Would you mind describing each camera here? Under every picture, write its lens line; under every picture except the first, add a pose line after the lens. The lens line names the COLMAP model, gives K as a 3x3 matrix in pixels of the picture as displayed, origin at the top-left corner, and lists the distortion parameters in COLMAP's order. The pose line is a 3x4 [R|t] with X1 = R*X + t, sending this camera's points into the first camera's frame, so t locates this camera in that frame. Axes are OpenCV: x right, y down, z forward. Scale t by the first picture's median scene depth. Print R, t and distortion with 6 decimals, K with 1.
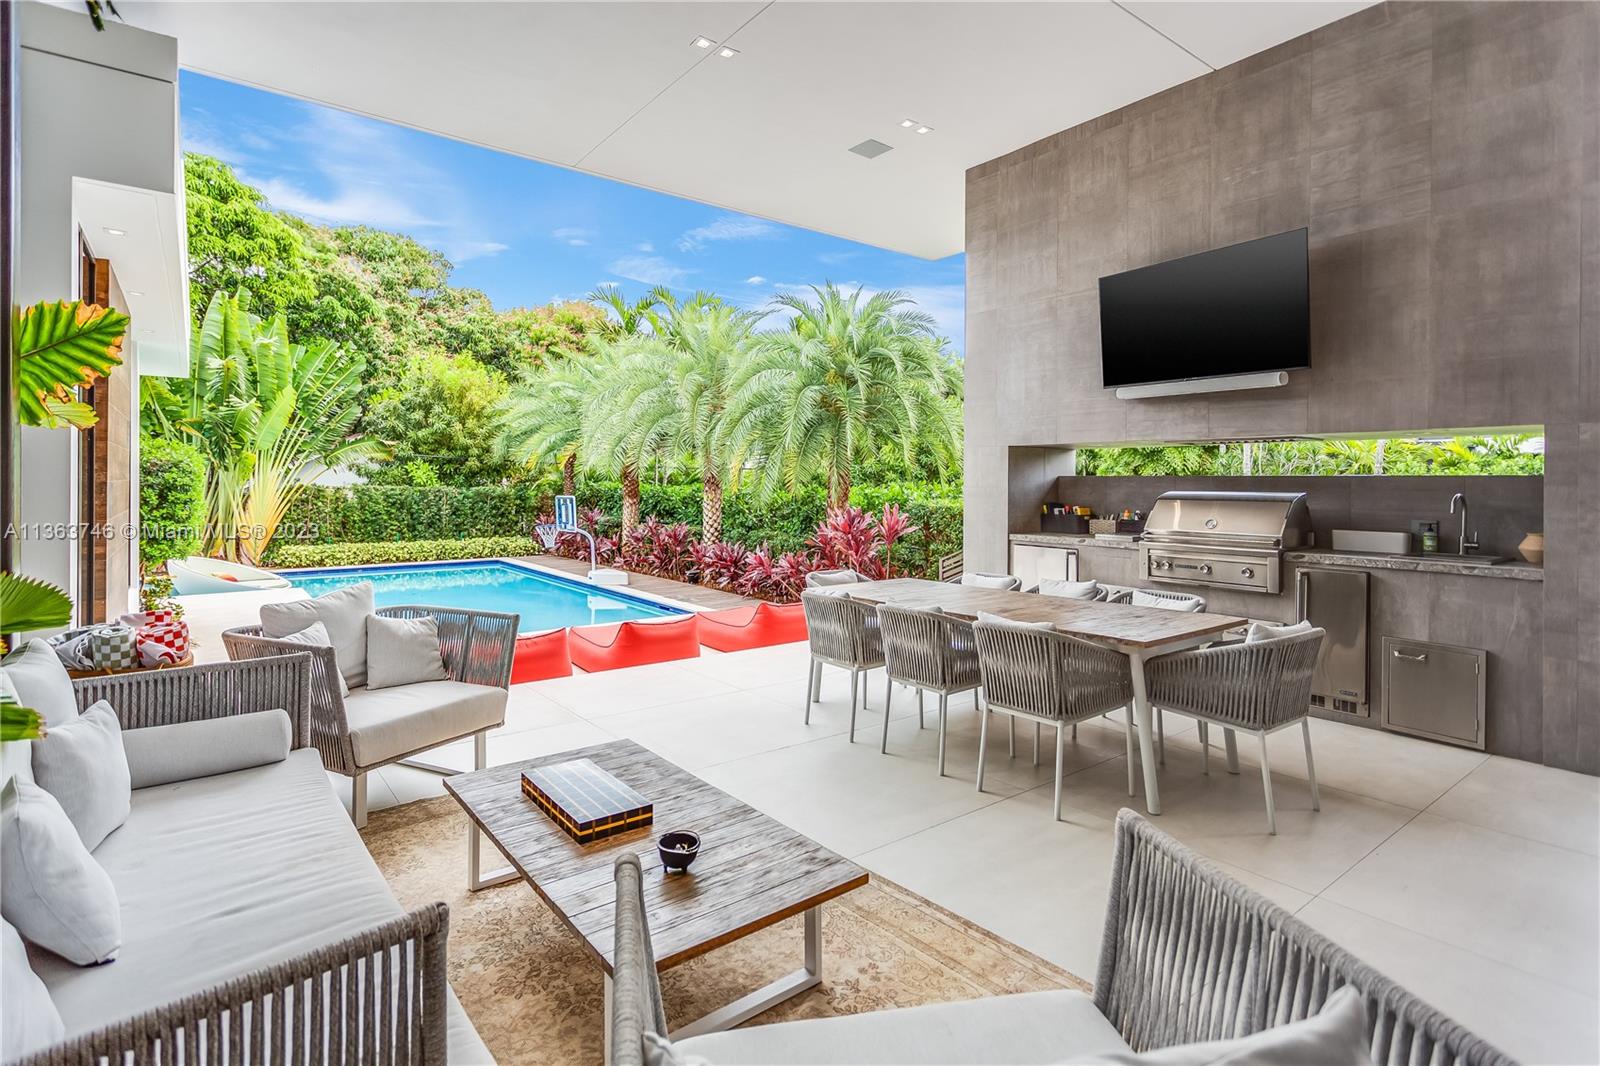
lens RADIAL K [[777.7, 0, 779.6], [0, 777.7, 478.2], [0, 0, 1]] dist [0.004569, 0.000608]
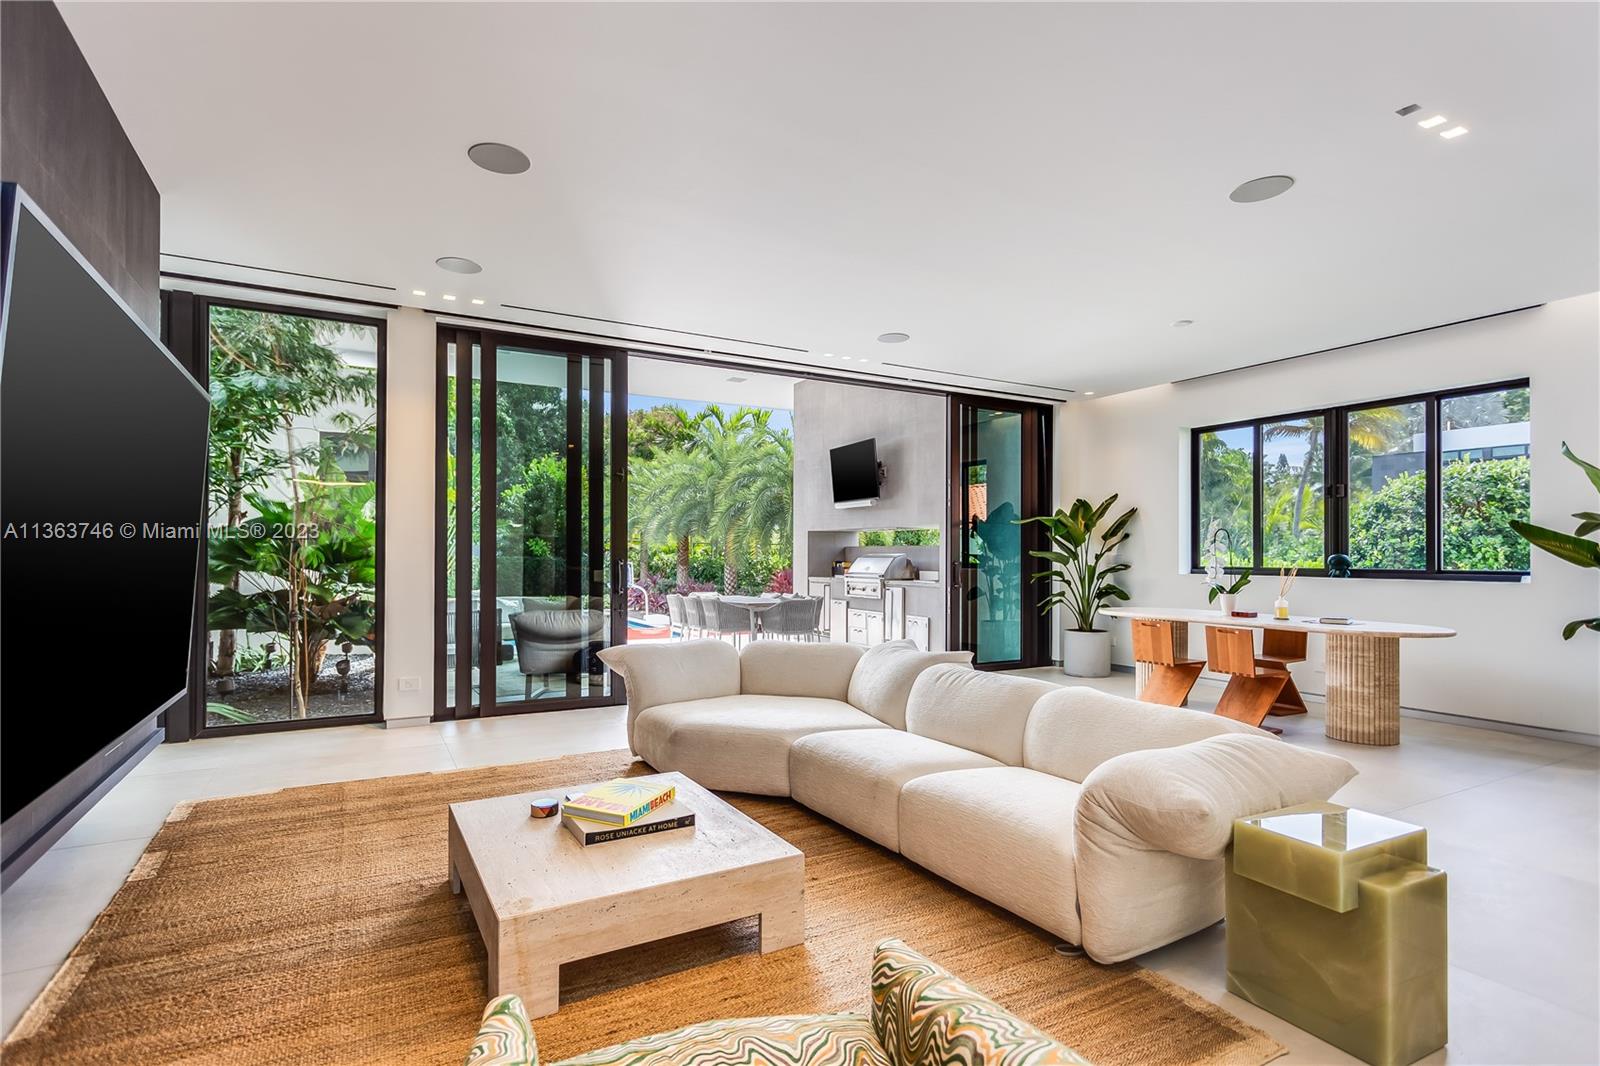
lens RADIAL K [[777.8, 0, 783.9], [0, 777.8, 551.3], [0, 0, 1]] dist [0.005597, 0.000923]
pose [[0.989665, -0.003626, -0.143354, 0.188996], [0.003345, 0.999992, -0.002201, 0.004939], [0.143361, 0.001698, 0.989669, -0.340879]]
